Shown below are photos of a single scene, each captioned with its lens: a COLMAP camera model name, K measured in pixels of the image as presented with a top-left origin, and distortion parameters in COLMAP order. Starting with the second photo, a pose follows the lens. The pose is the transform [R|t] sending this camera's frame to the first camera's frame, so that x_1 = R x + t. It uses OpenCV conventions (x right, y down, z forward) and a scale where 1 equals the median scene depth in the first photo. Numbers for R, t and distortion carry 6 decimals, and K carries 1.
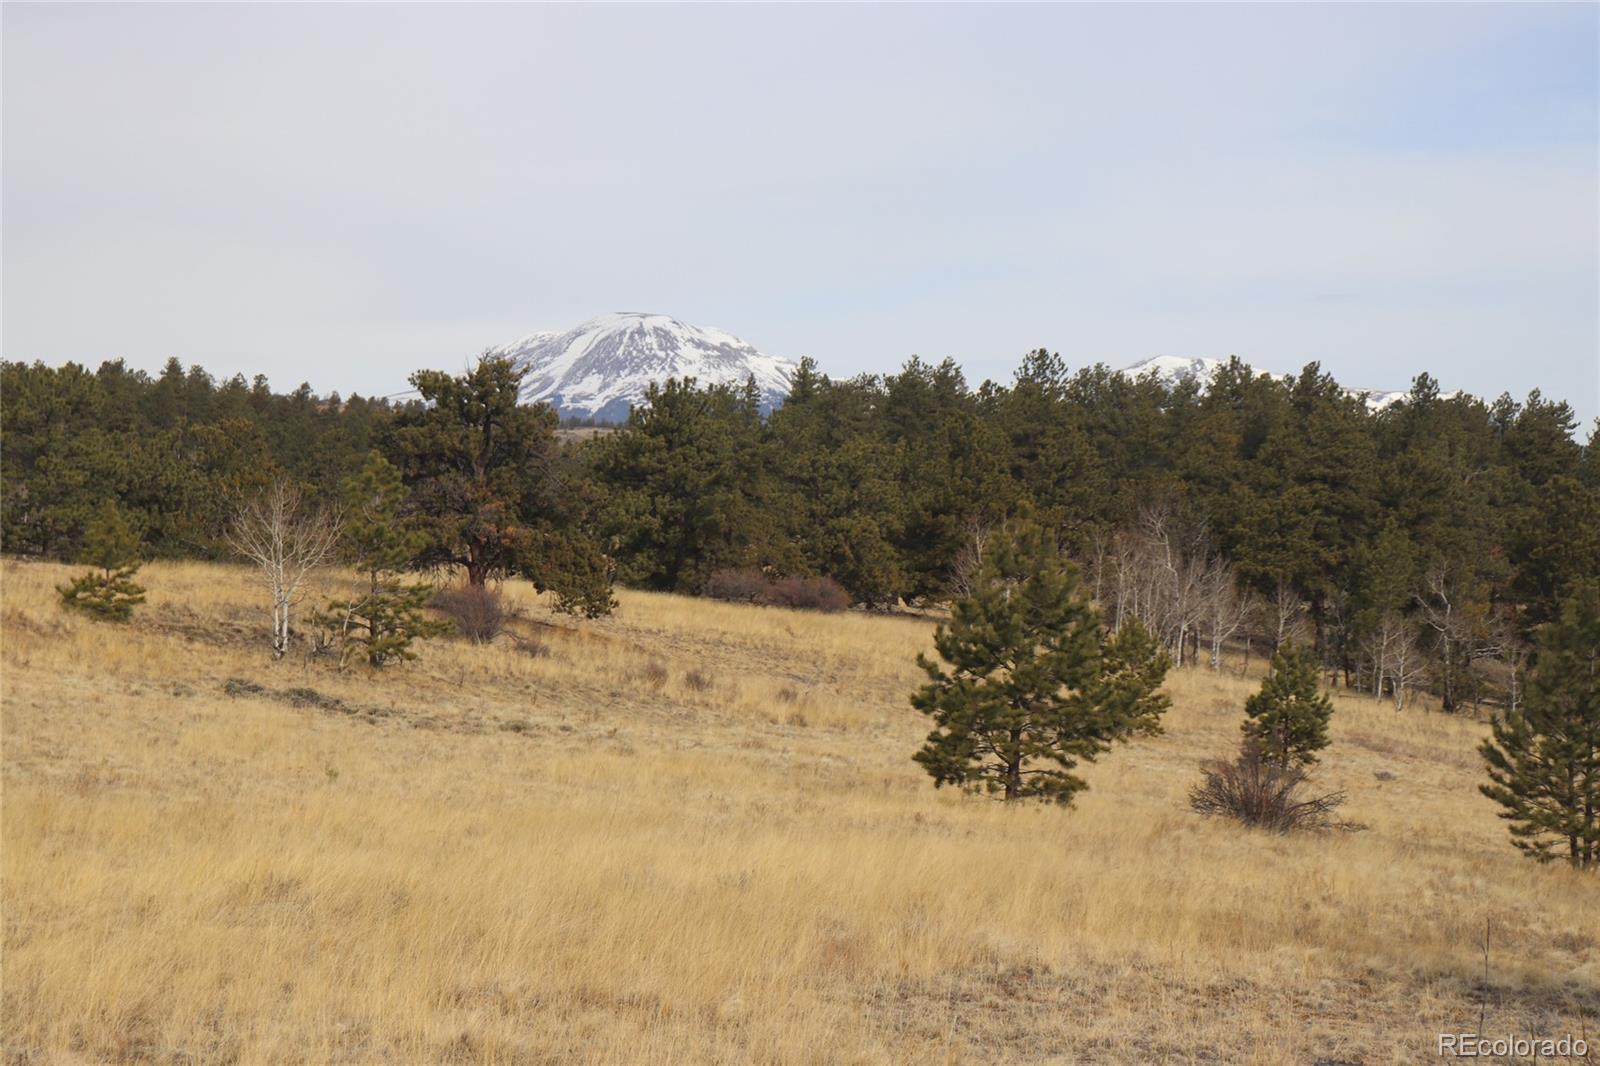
lens RADIAL K [[3996.7, 0, 803.6], [0, 3996.7, 535.4], [0, 0, 1]] dist [0.442525, 0.000000]
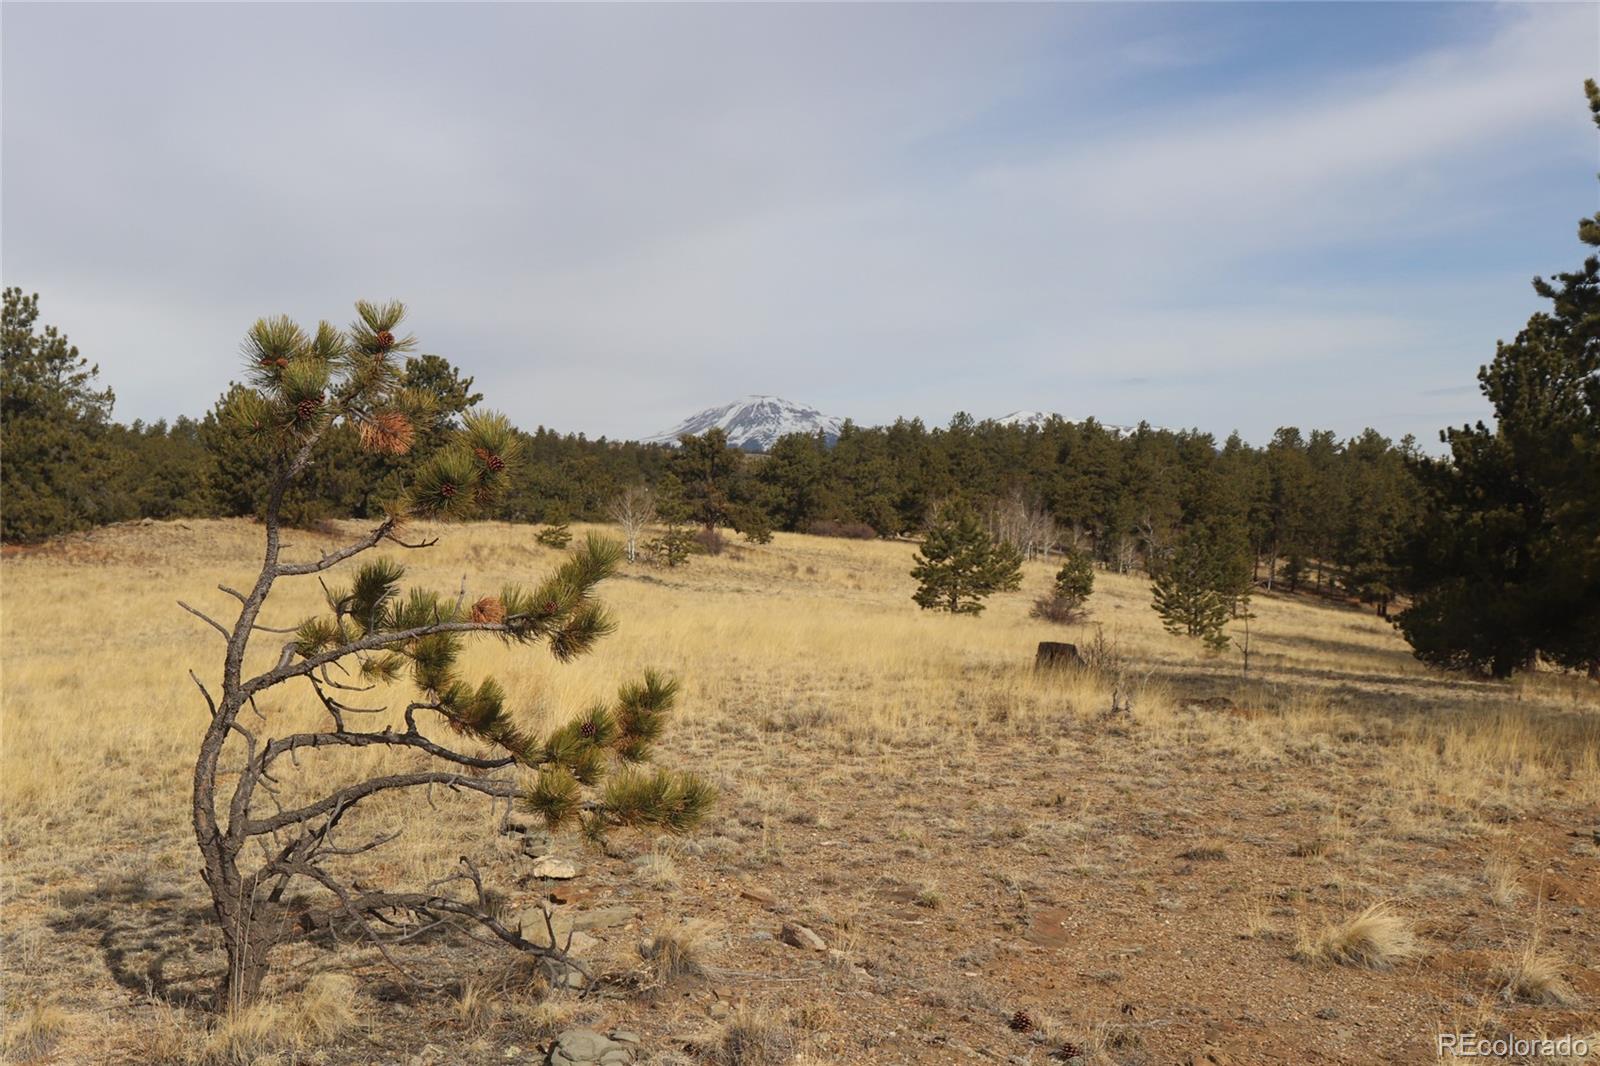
lens RADIAL K [[1989.6, 0, 794.5], [0, 1989.6, 535.2], [0, 0, 1]] dist [-0.097111, 0.000000]
pose [[0.999428, -0.021841, -0.025814, -0.004431], [0.022233, 0.999640, 0.014999, -0.000259], [0.025477, -0.015564, 0.999554, -0.072612]]
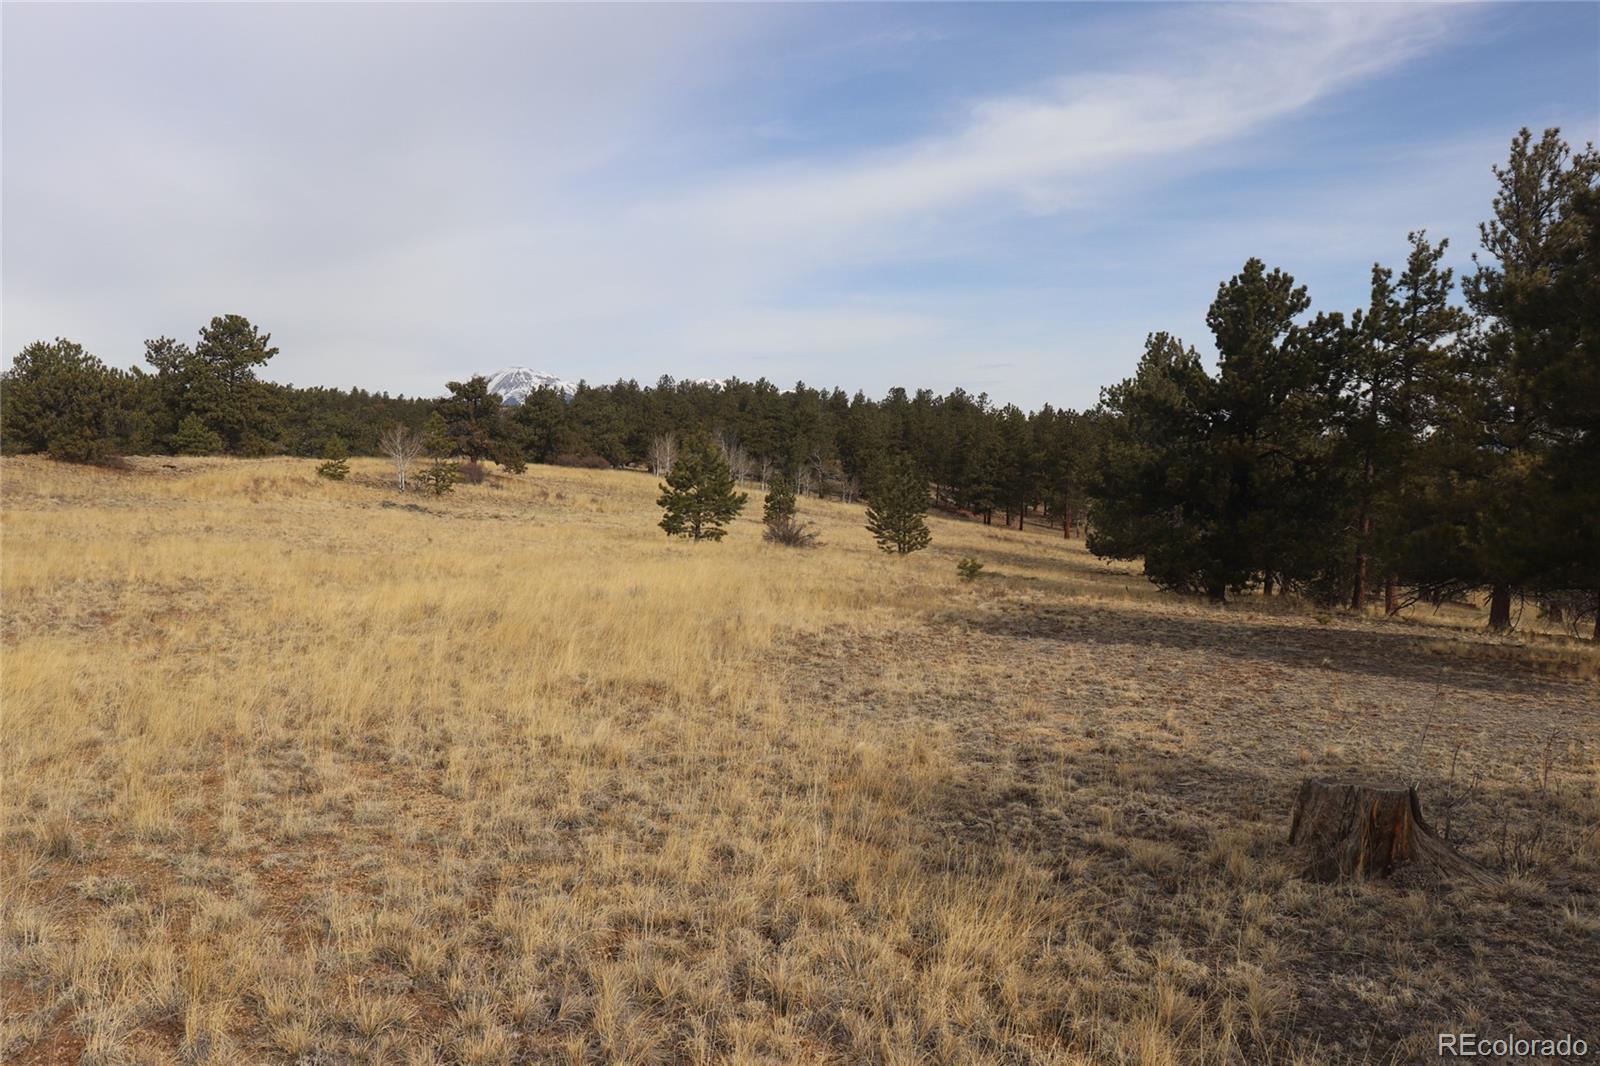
lens RADIAL K [[1386.4, 0, 797.0], [0, 1386.4, 518.0], [0, 0, 1]] dist [-0.139859, 0.033939]
pose [[0.987445, -0.032257, 0.154636, -0.008858], [0.023589, 0.998063, 0.057568, 0.001189], [-0.156193, -0.053197, 0.986293, 0.049842]]
